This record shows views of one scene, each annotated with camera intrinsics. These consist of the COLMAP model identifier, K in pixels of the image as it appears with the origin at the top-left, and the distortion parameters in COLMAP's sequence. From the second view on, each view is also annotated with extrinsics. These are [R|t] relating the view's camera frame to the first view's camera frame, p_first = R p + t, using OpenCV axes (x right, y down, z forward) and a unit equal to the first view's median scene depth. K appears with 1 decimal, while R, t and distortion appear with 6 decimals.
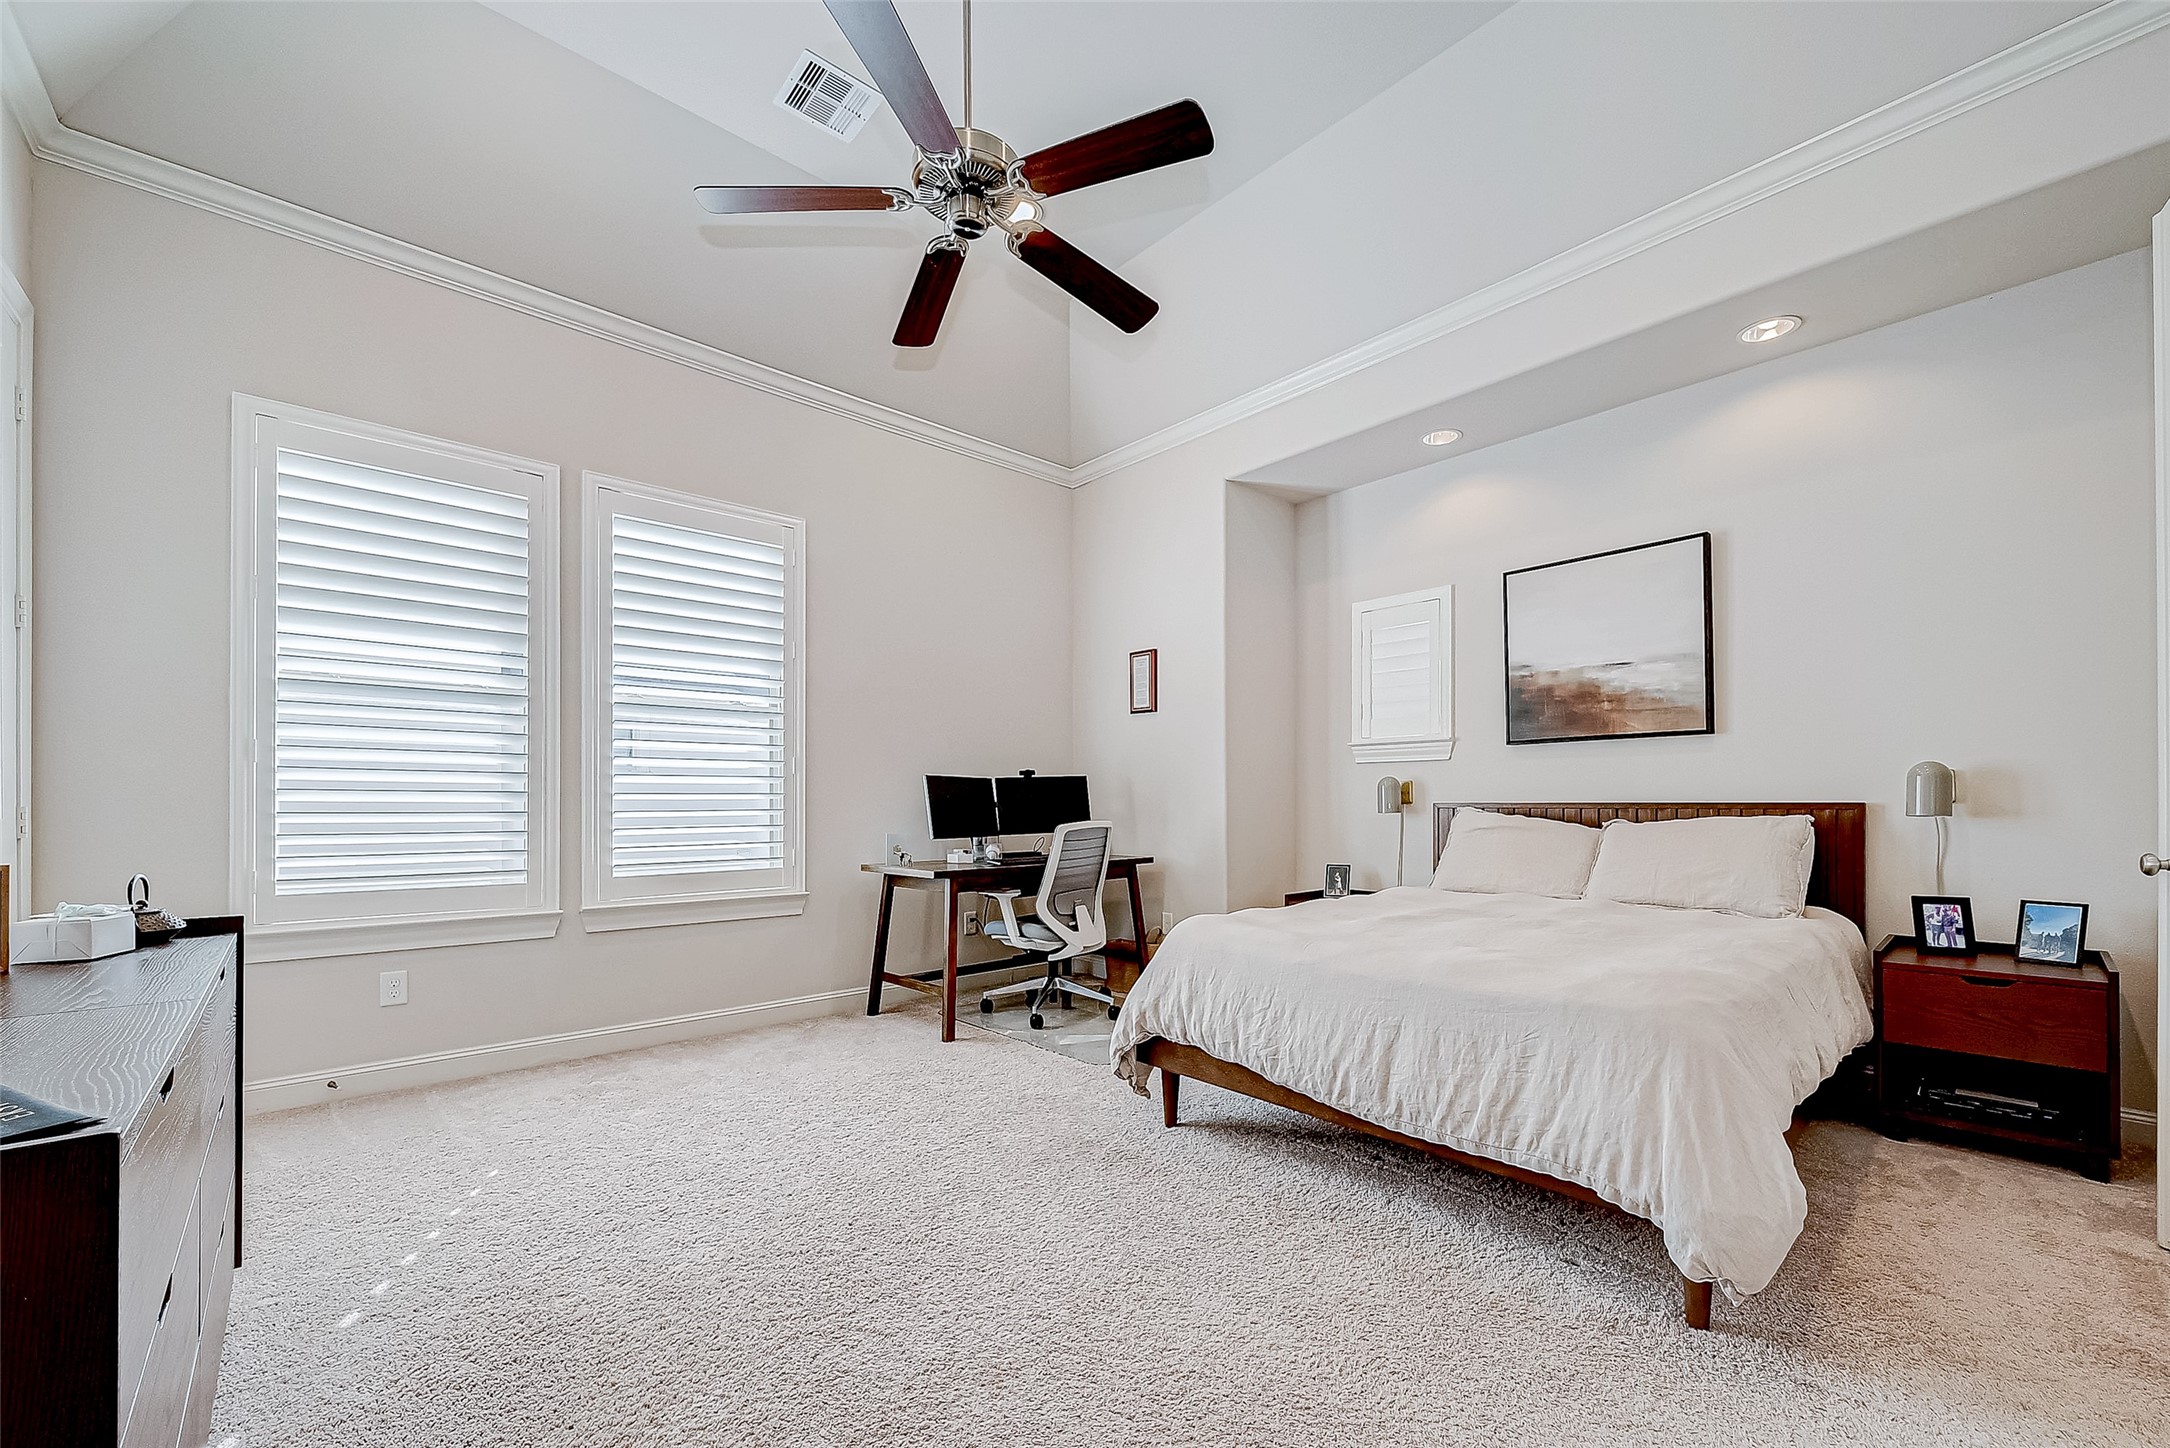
lens RADIAL K [[871.8, 0, 1069.5], [0, 871.8, 787.8], [0, 0, 1]] dist [-0.003104, -0.000202]
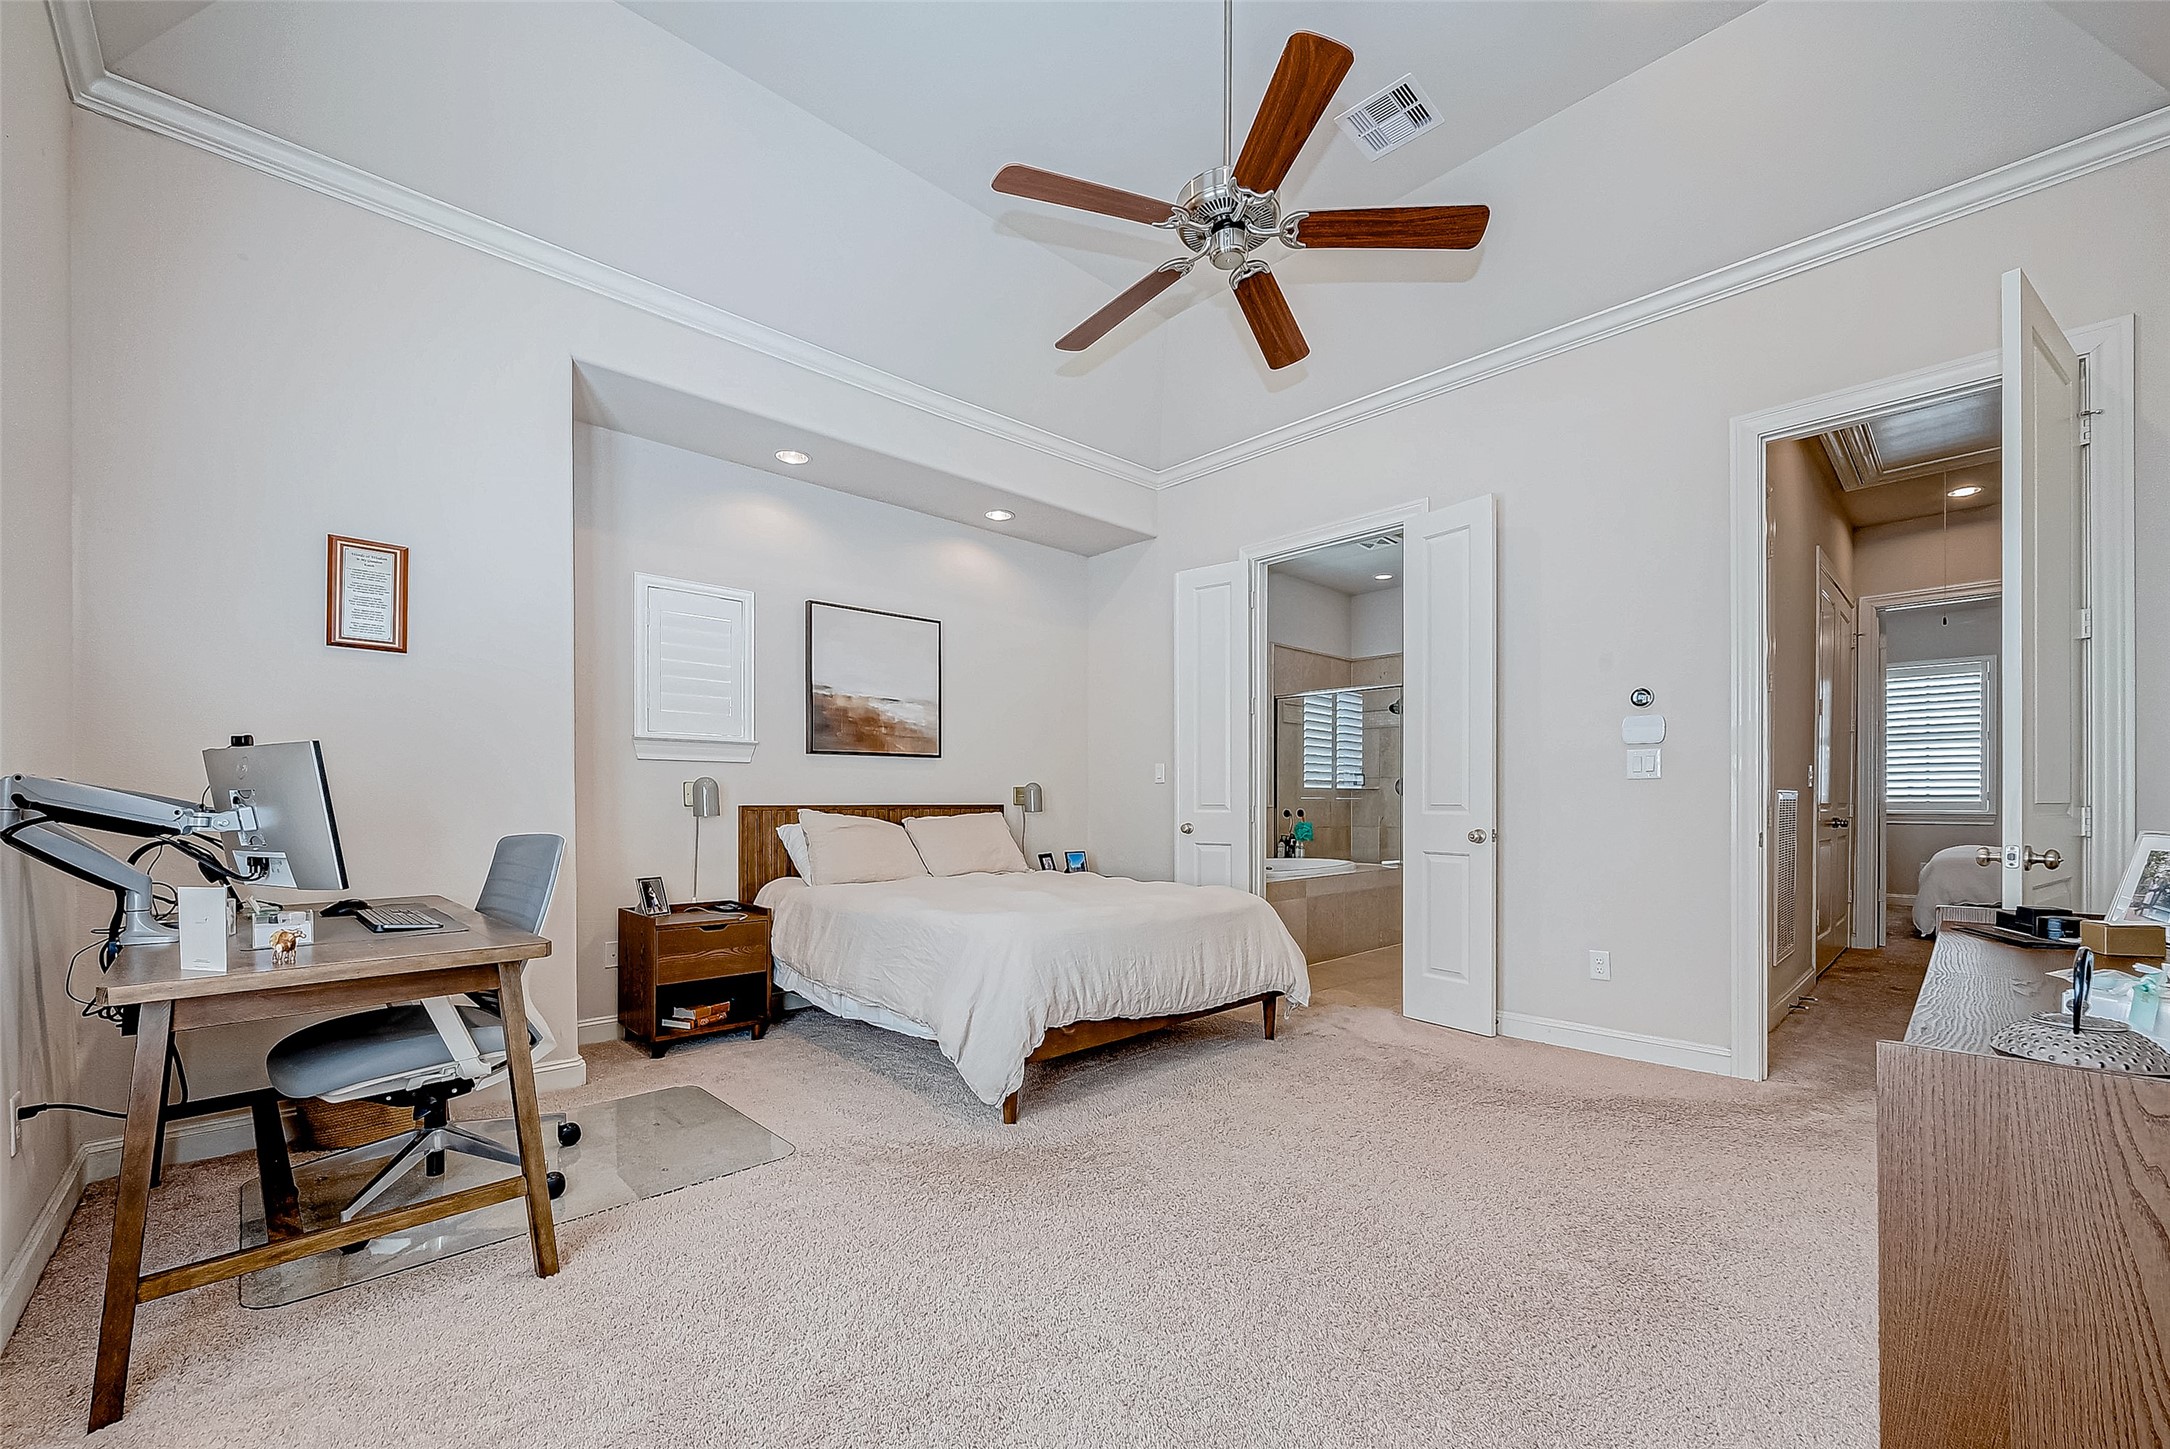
lens RADIAL K [[871.8, 0, 1080.9], [0, 871.8, 808.9], [0, 0, 1]] dist [-0.003104, -0.000202]
pose [[-0.049049, -0.004521, 0.998786, -0.698269], [-0.014996, 0.999880, 0.003789, 0.014300], [-0.998684, -0.014792, -0.049111, 0.759371]]
